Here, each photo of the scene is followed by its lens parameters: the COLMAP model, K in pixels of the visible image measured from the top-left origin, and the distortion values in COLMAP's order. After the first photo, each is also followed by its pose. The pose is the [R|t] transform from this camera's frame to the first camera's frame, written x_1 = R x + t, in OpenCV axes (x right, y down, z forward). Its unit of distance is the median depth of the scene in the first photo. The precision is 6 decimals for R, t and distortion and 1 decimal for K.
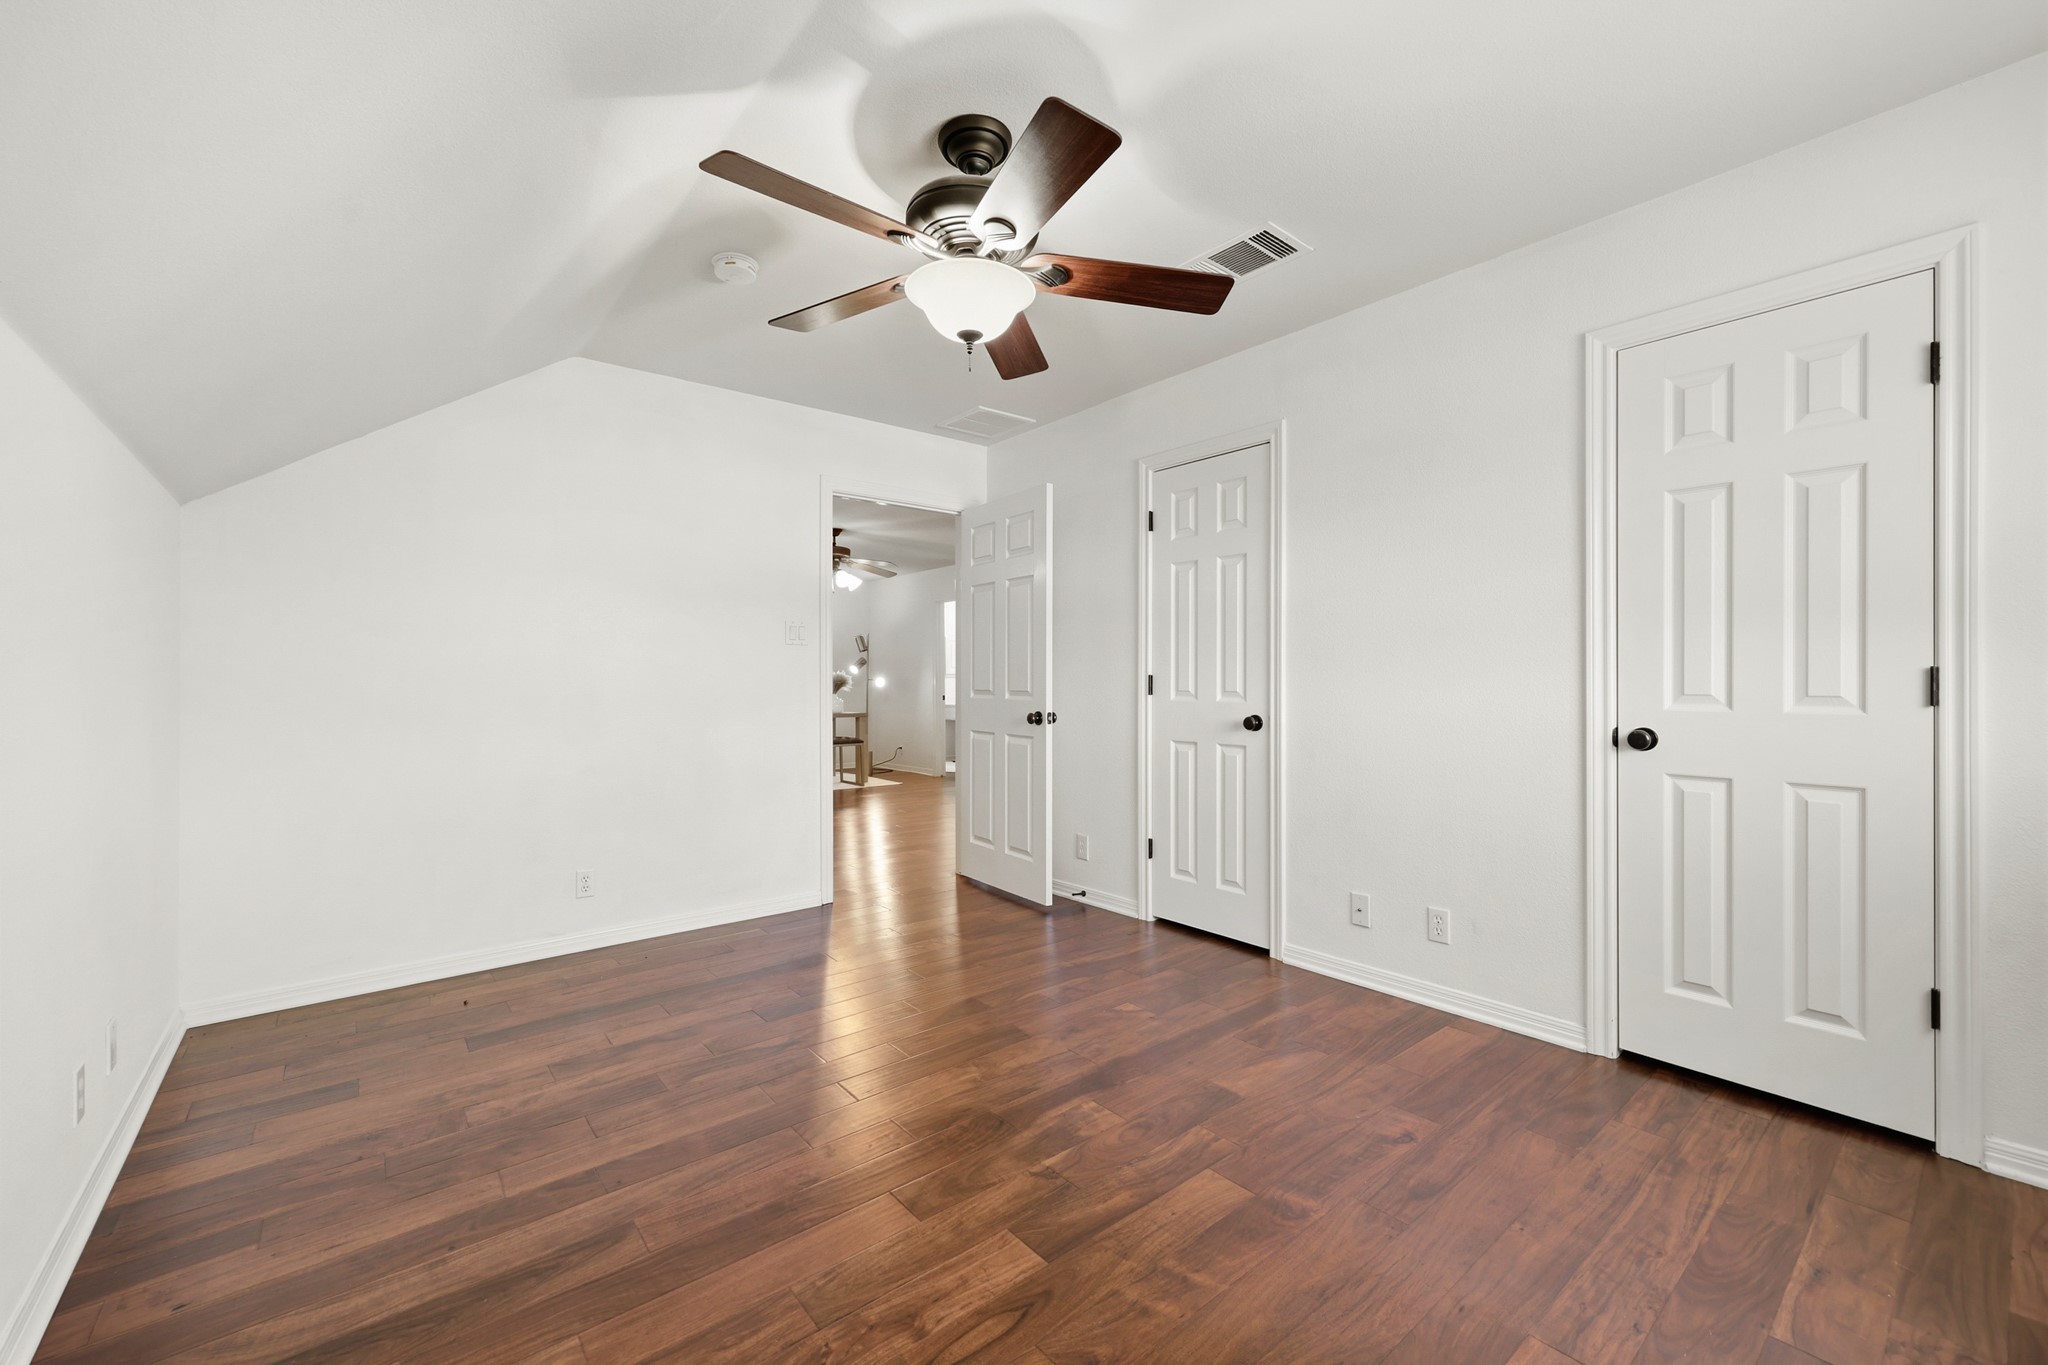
lens RADIAL K [[824.7, 0, 1025.4], [0, 824.7, 679.8], [0, 0, 1]] dist [-0.001226, -0.000242]
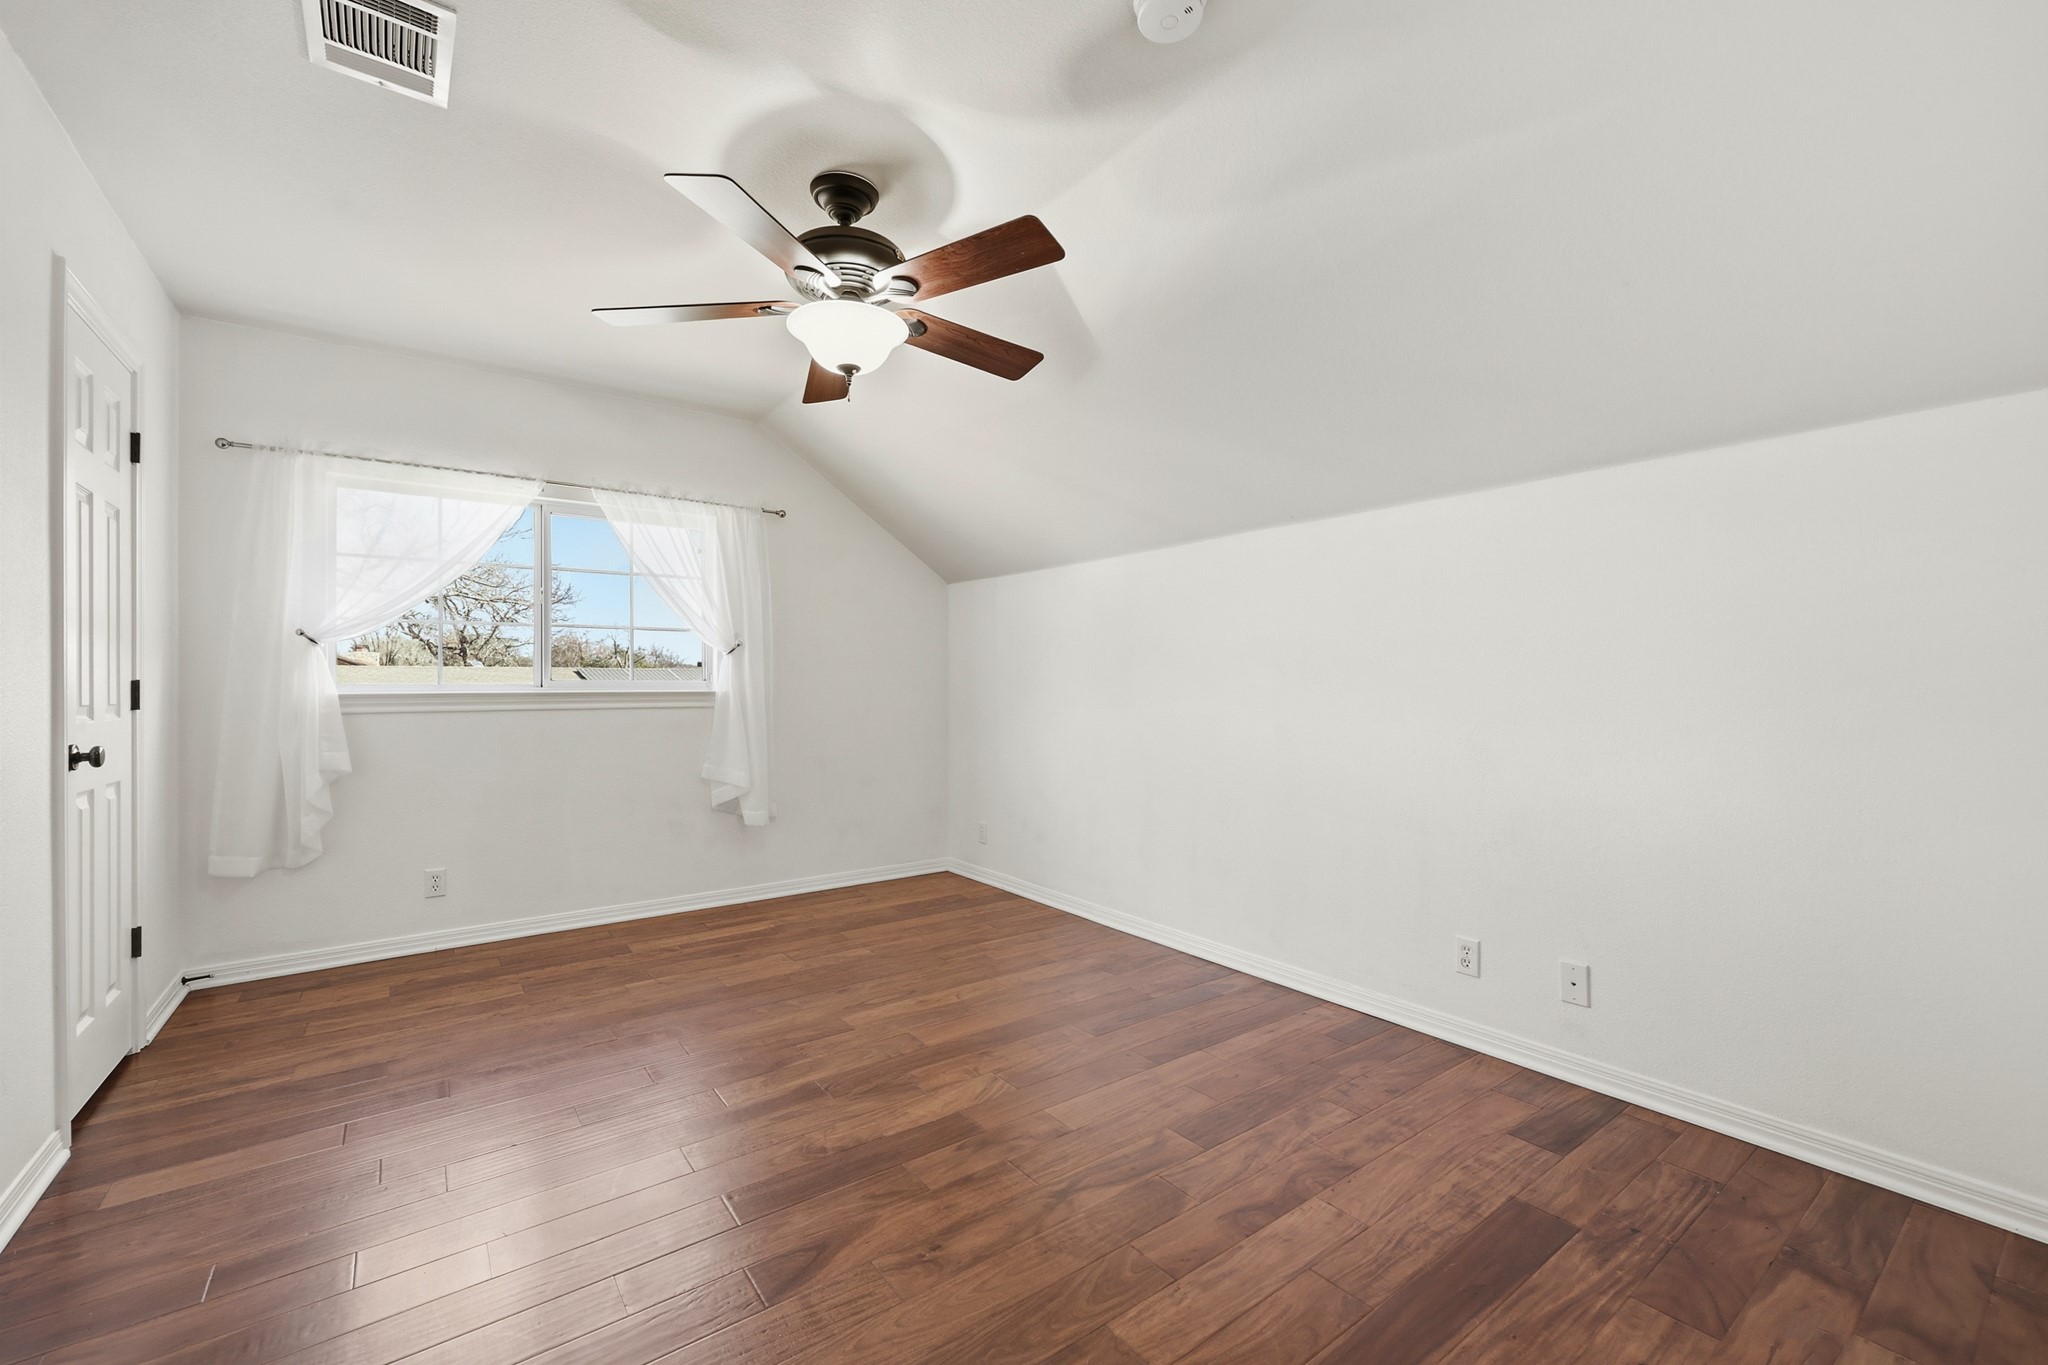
lens RADIAL K [[824.7, 0, 1025.4], [0, 824.7, 679.8], [0, 0, 1]] dist [-0.001226, -0.000242]
pose [[-0.997754, 0.012357, 0.065830, -0.353603], [0.011577, 0.999858, -0.012206, 0.013531], [-0.065971, -0.011417, -0.997756, 1.976334]]
